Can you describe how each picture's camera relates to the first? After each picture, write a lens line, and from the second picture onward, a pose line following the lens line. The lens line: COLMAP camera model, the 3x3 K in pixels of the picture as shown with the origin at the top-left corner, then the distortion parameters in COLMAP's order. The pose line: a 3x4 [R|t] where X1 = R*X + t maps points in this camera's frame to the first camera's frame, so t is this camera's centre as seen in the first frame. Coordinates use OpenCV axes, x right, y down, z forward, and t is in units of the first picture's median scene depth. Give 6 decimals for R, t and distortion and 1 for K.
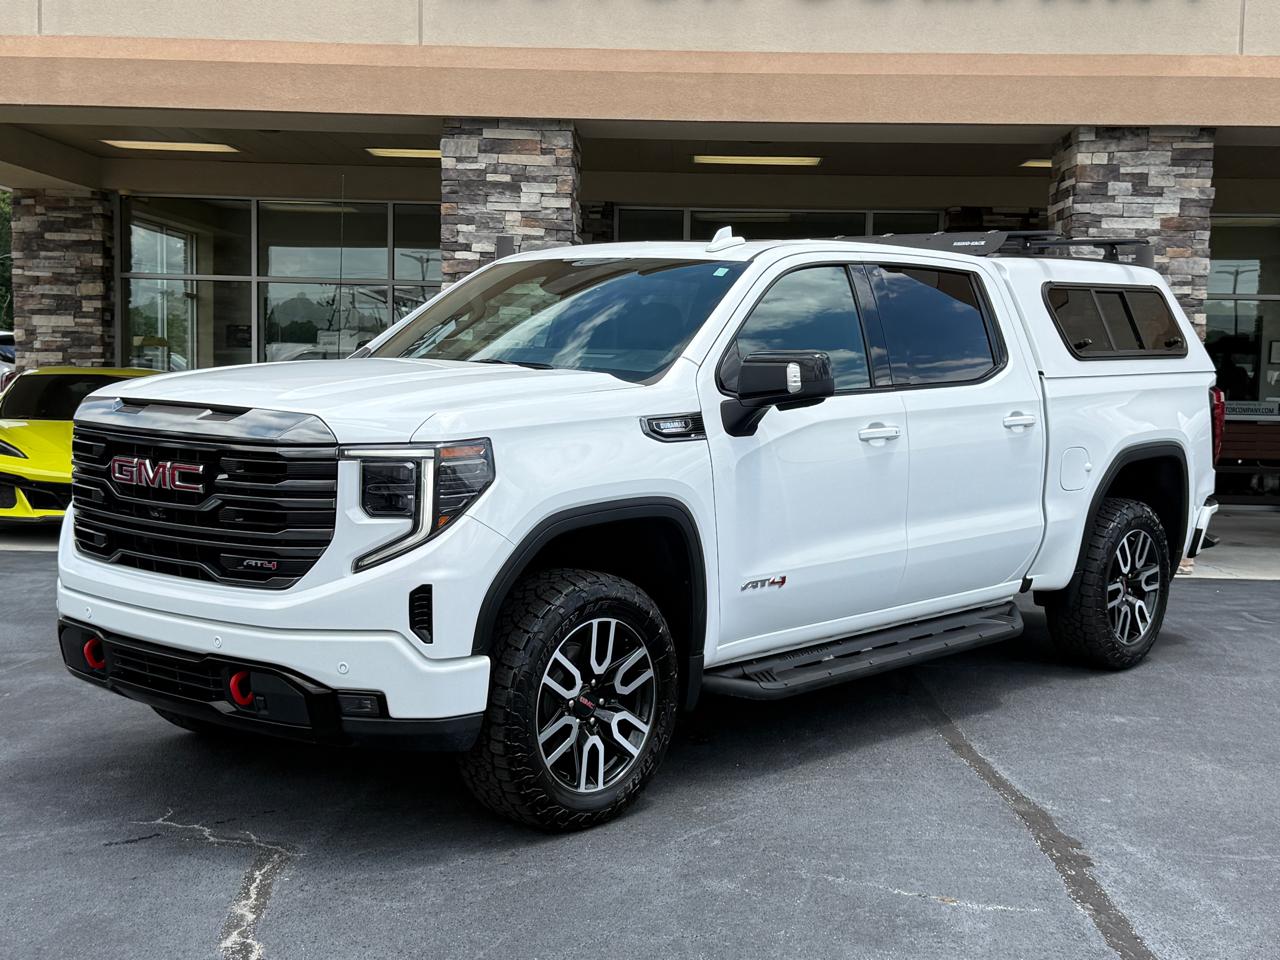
lens RADIAL K [[1717.5, 0, 647.8], [0, 1717.5, 490.4], [0, 0, 1]] dist [0.224912, -0.570206]
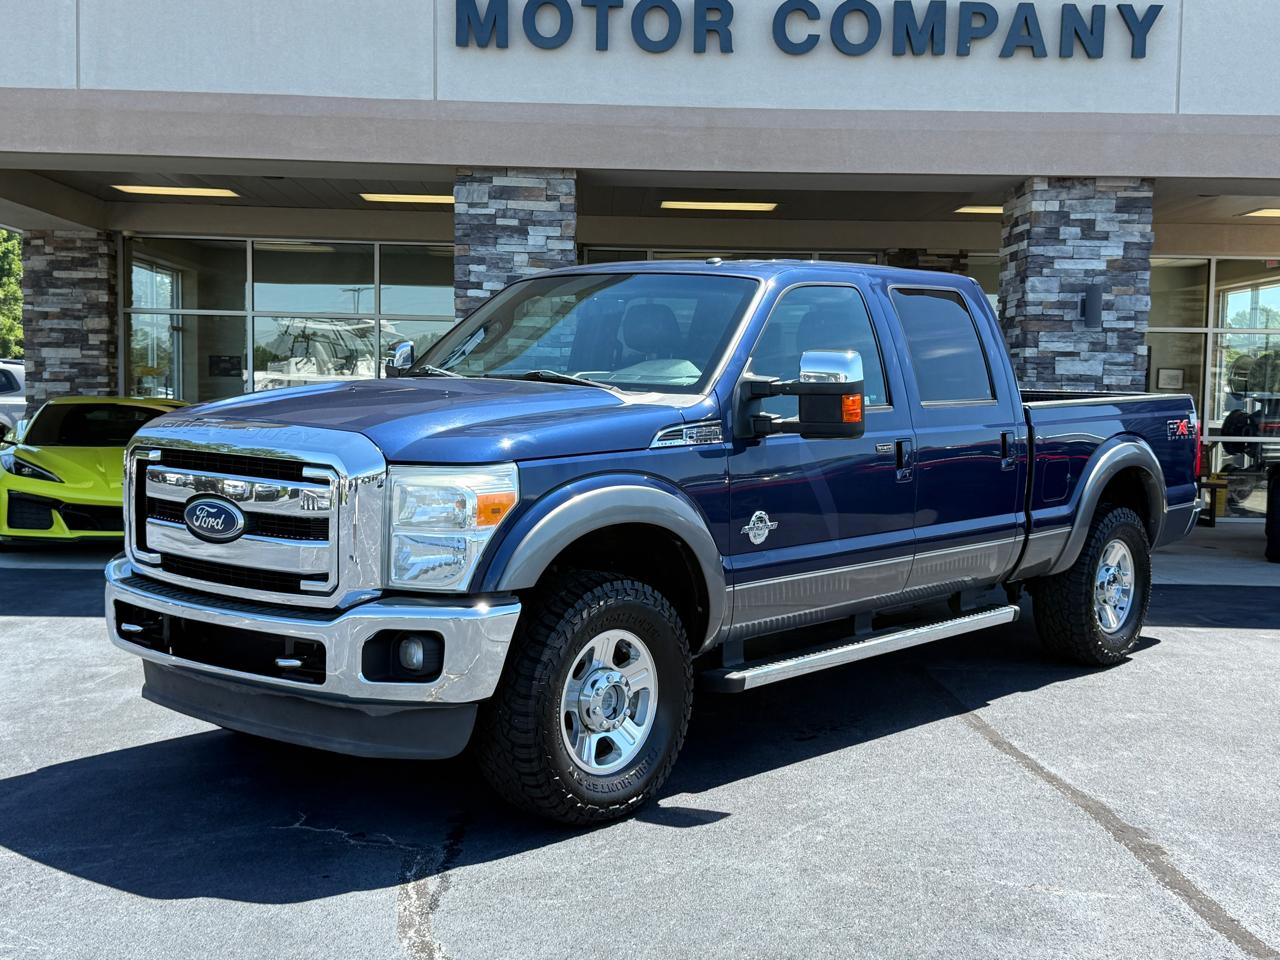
lens RADIAL K [[1562.2, 0, 642.6], [0, 1562.2, 492.6], [0, 0, 1]] dist [0.227292, -0.575383]
pose [[0.998534, -0.007031, 0.053661, -0.055640], [0.007404, 0.999950, -0.006761, -0.003063], [-0.053611, 0.007149, 0.998536, 0.008502]]
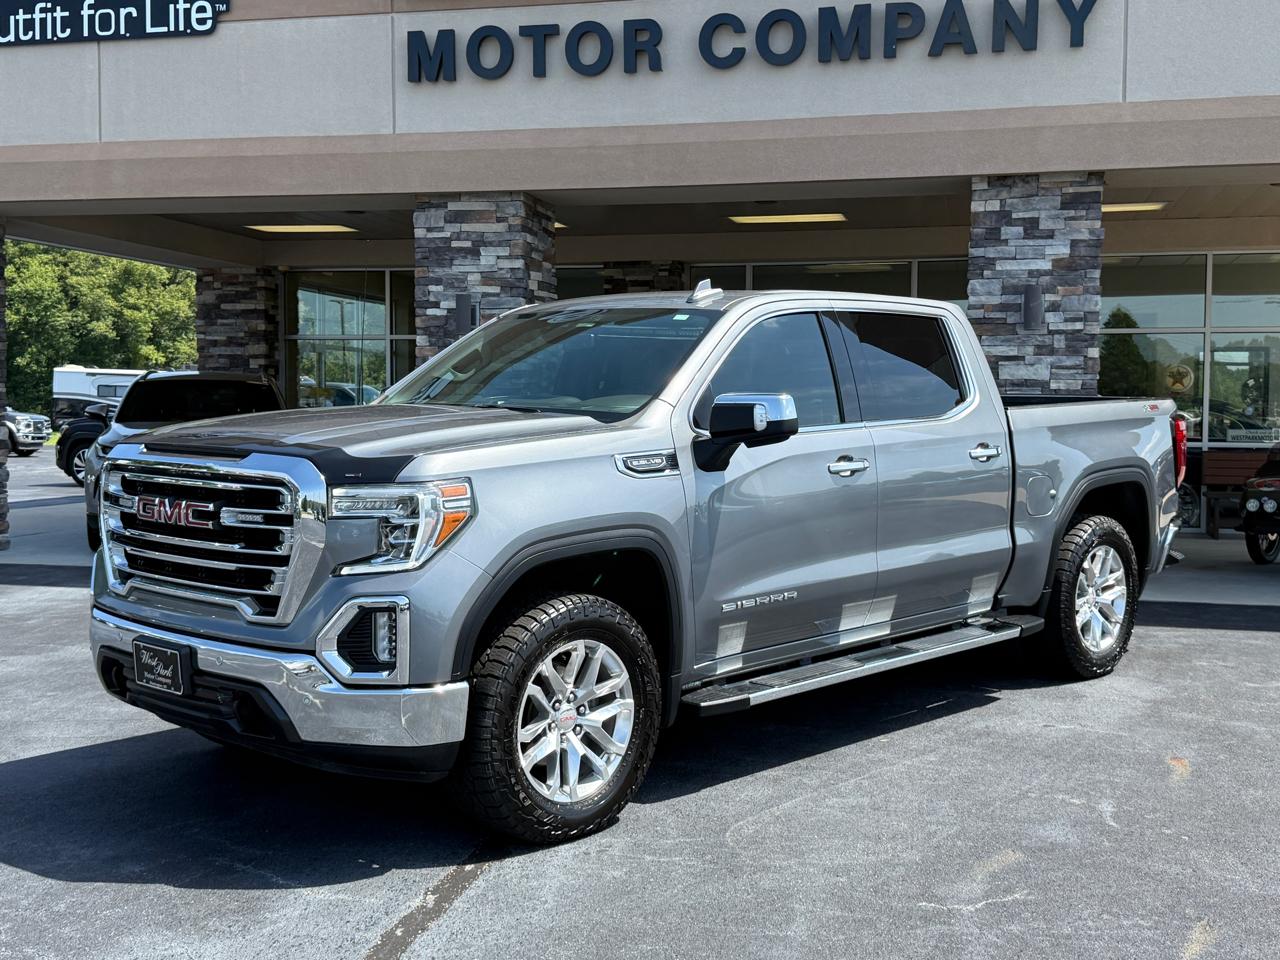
lens RADIAL K [[1518.5, 0, 637.8], [0, 1518.5, 475.3], [0, 0, 1]] dist [0.202023, -0.480468]
pose [[0.977689, -0.006624, -0.209952, 0.240918], [0.000904, 0.999626, -0.027328, 0.001021], [0.210054, 0.026528, 0.977330, 0.035602]]
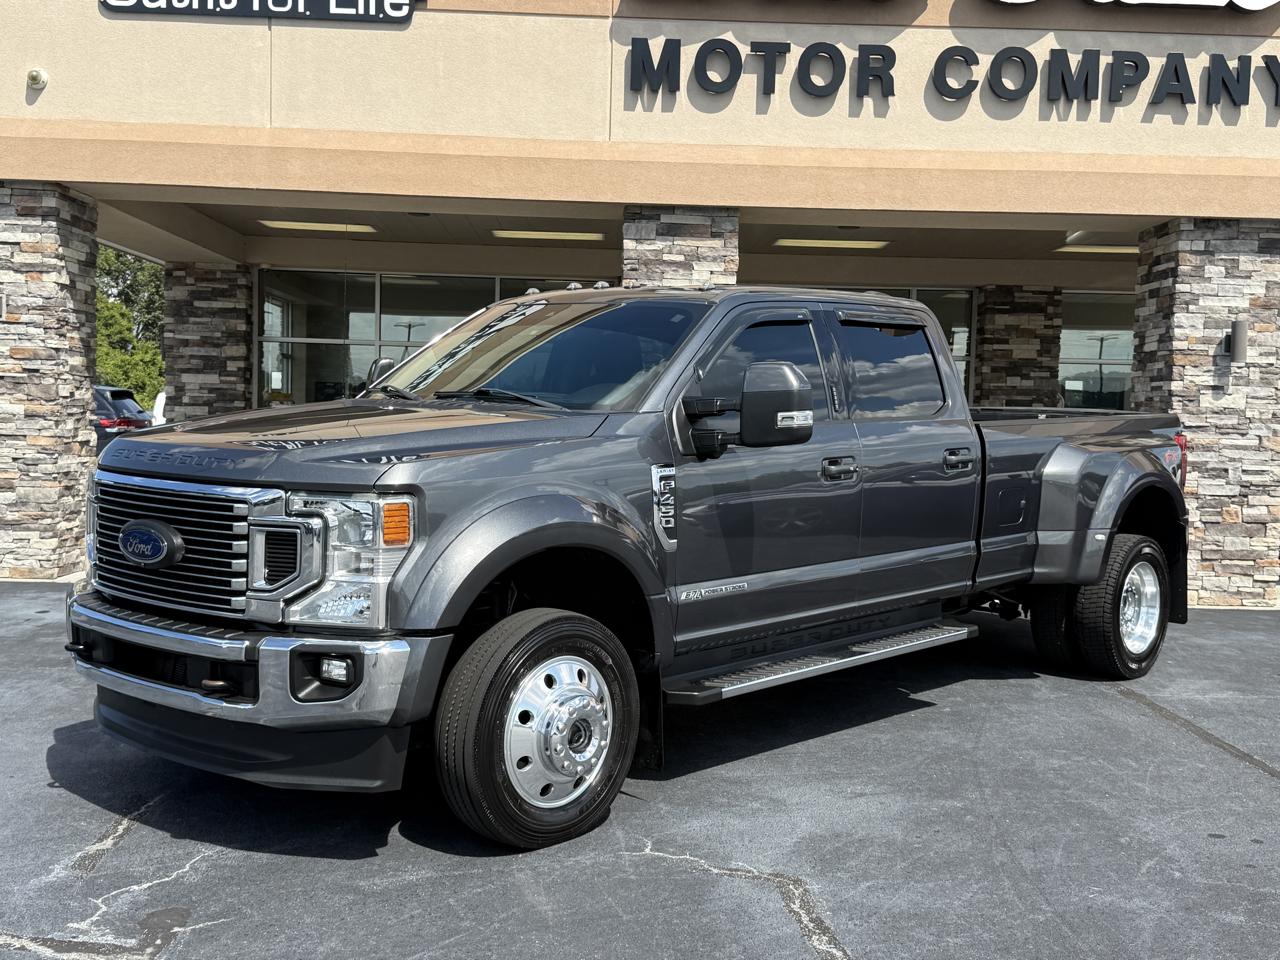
lens RADIAL K [[1465.2, 0, 651.7], [0, 1465.2, 486.1], [0, 0, 1]] dist [0.224146, -0.555372]
pose [[0.998429, 0.002592, 0.055969, -0.154328], [-0.001235, 0.999705, -0.024276, -0.006768], [-0.056015, 0.024169, 0.998137, 0.037852]]
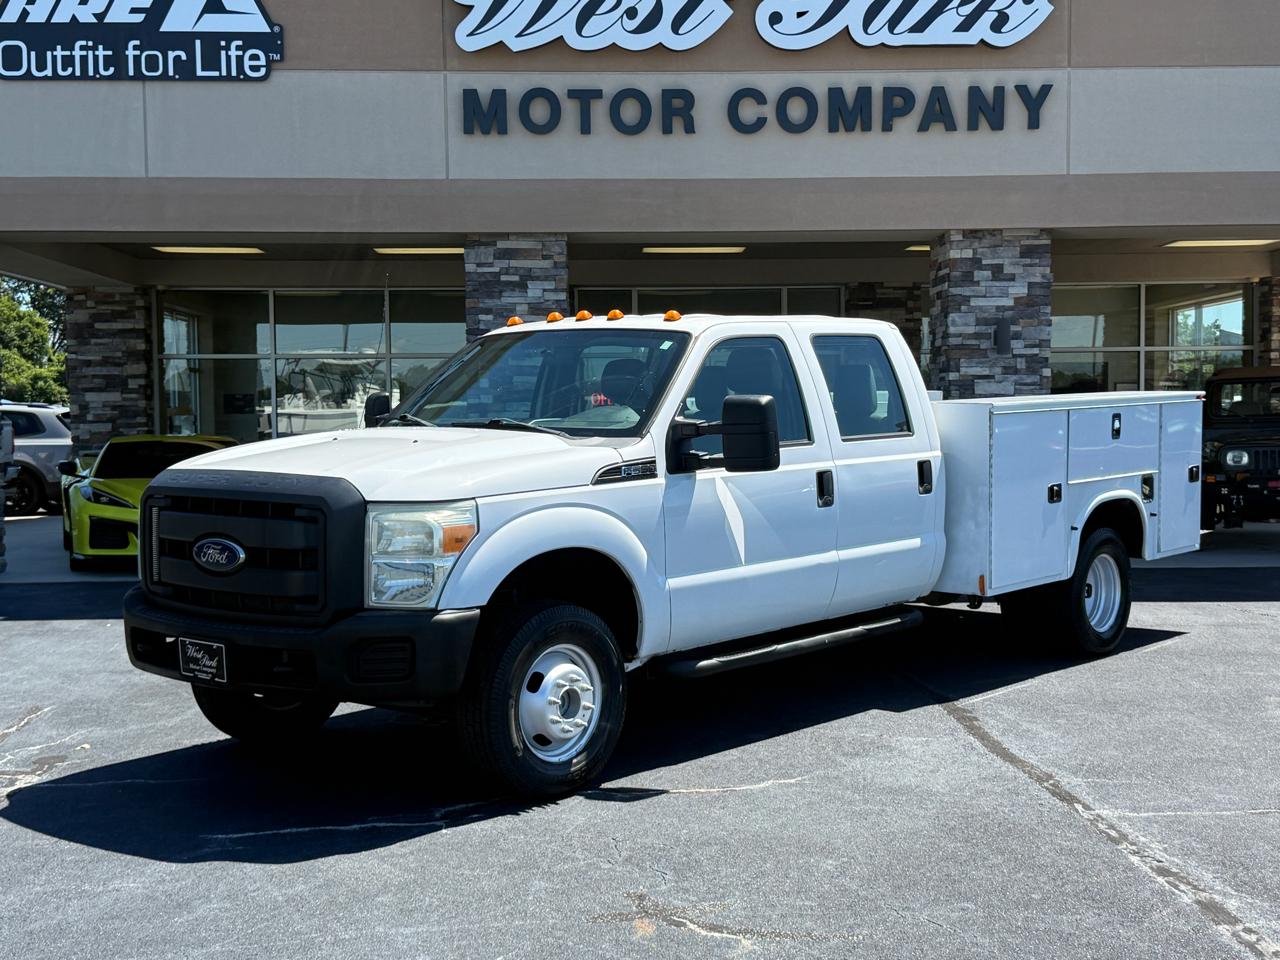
lens RADIAL K [[1659.8, 0, 654.6], [0, 1659.8, 483.3], [0, 0, 1]] dist [0.219587, -0.557573]
pose [[0.997541, -0.032688, 0.061992, -0.060607], [0.034626, 0.998936, -0.030449, 0.014071], [-0.060930, 0.032520, 0.997612, -0.243142]]
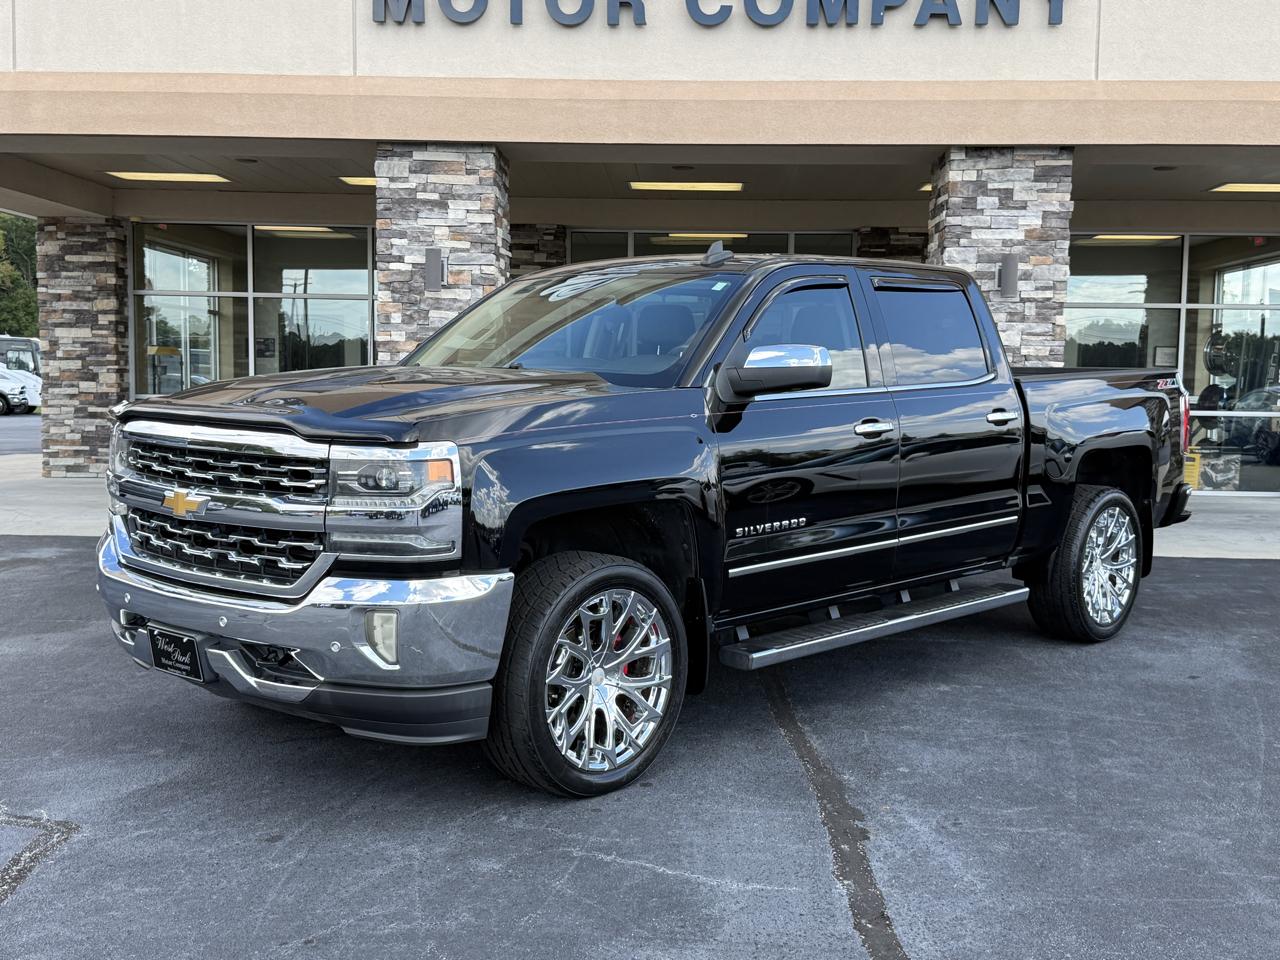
lens RADIAL K [[1444.7, 0, 642.8], [0, 1444.7, 491.3], [0, 0, 1]] dist [0.213126, -0.510014]
pose [[0.999938, -0.005165, -0.009827, 0.059378], [0.005229, 0.999965, 0.006501, 0.002847], [0.009793, -0.006552, 0.999931, 0.066612]]
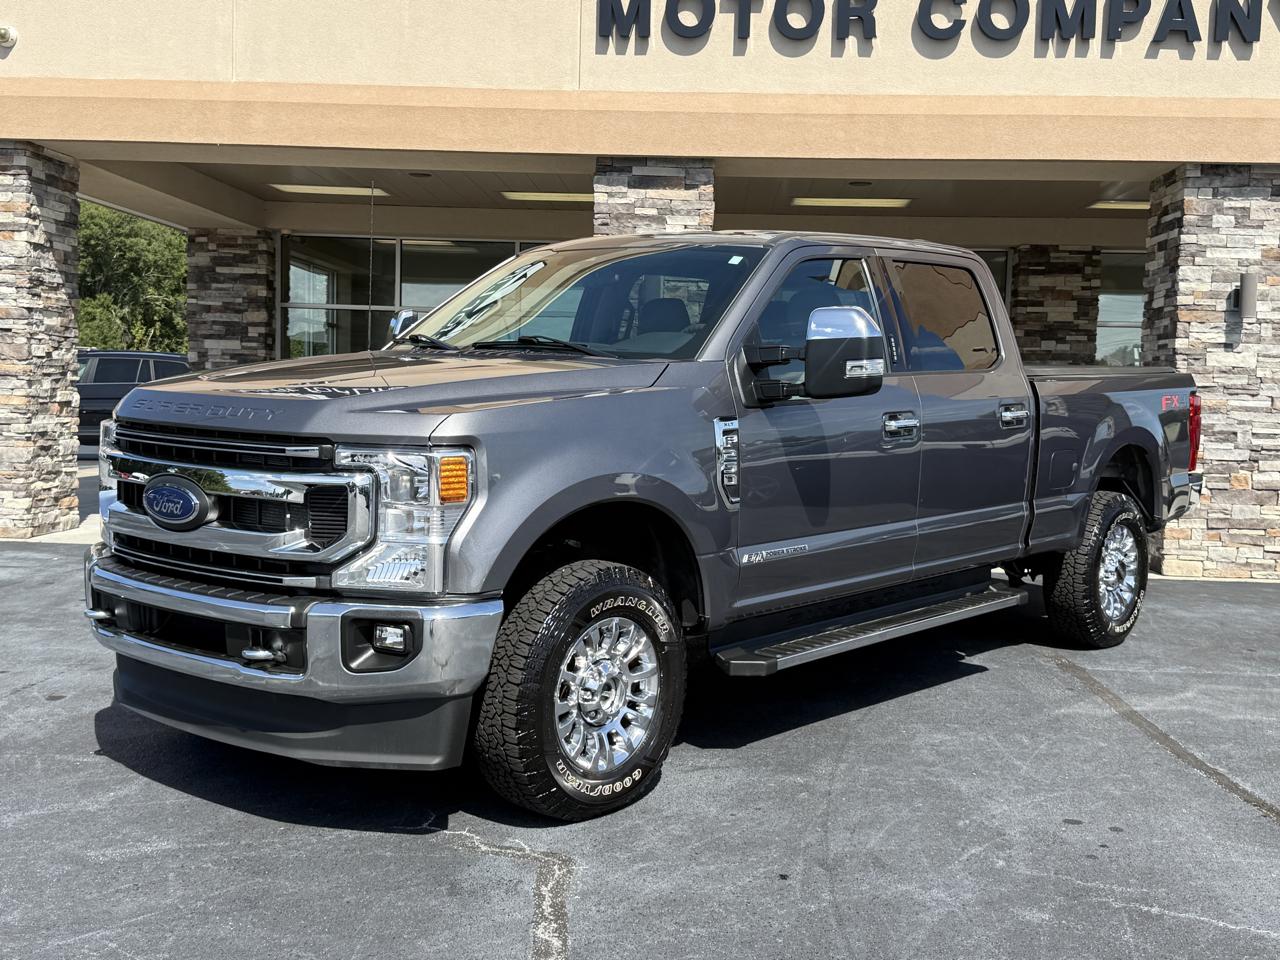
lens RADIAL K [[1448.5, 0, 644.0], [0, 1448.5, 481.4], [0, 0, 1]] dist [0.222836, -0.547363]
pose [[0.999690, 0.007336, -0.023812, -0.064128], [-0.007597, 0.999912, -0.010881, 0.000601], [0.023730, 0.011059, 0.999657, 0.078143]]
